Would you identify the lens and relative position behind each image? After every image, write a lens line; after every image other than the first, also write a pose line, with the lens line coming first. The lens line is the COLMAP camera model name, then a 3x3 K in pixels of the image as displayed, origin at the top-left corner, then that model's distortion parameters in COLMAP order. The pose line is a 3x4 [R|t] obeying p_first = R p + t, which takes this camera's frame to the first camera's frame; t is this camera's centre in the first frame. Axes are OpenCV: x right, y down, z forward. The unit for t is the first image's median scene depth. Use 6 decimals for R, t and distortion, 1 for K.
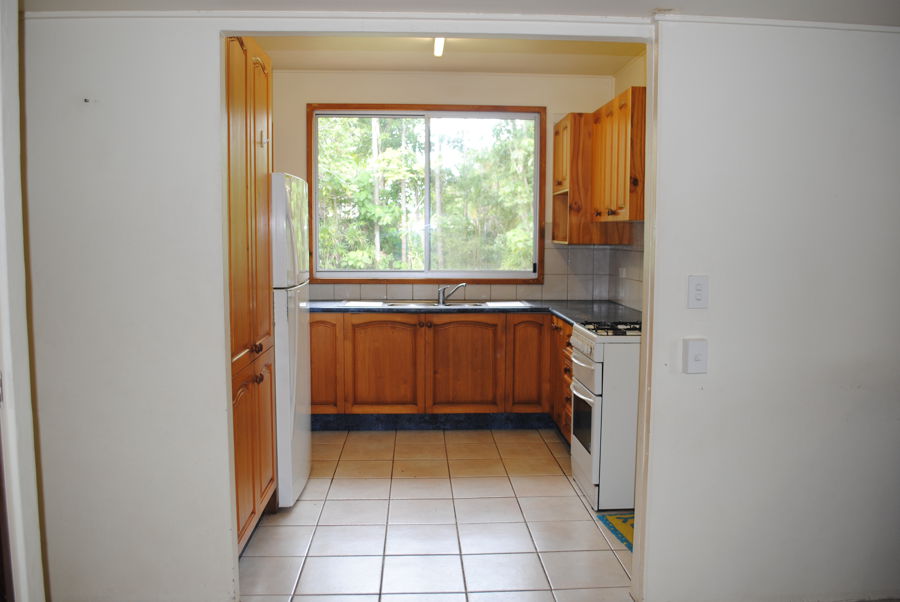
lens RADIAL K [[714.7, 0, 451.5], [0, 714.7, 299.5], [0, 0, 1]] dist [-0.073888, -0.000135]
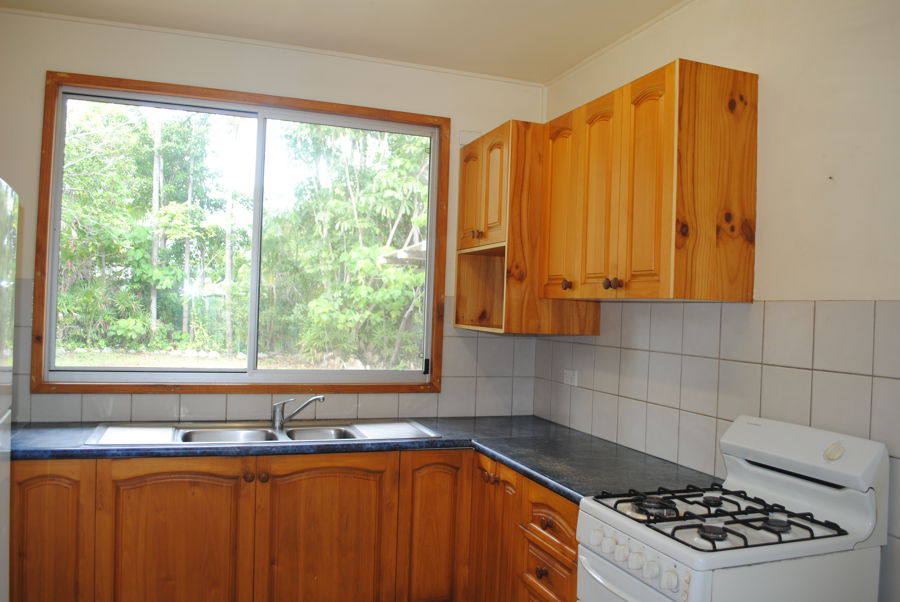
lens RADIAL K [[714.7, 0, 447.4], [0, 714.7, 300.9], [0, 0, 1]] dist [-0.073888, -0.000135]
pose [[0.956836, 0.030441, 0.289031, -0.051588], [-0.002754, 0.995405, -0.095719, -0.042116], [-0.290617, 0.090791, 0.952522, 0.389222]]
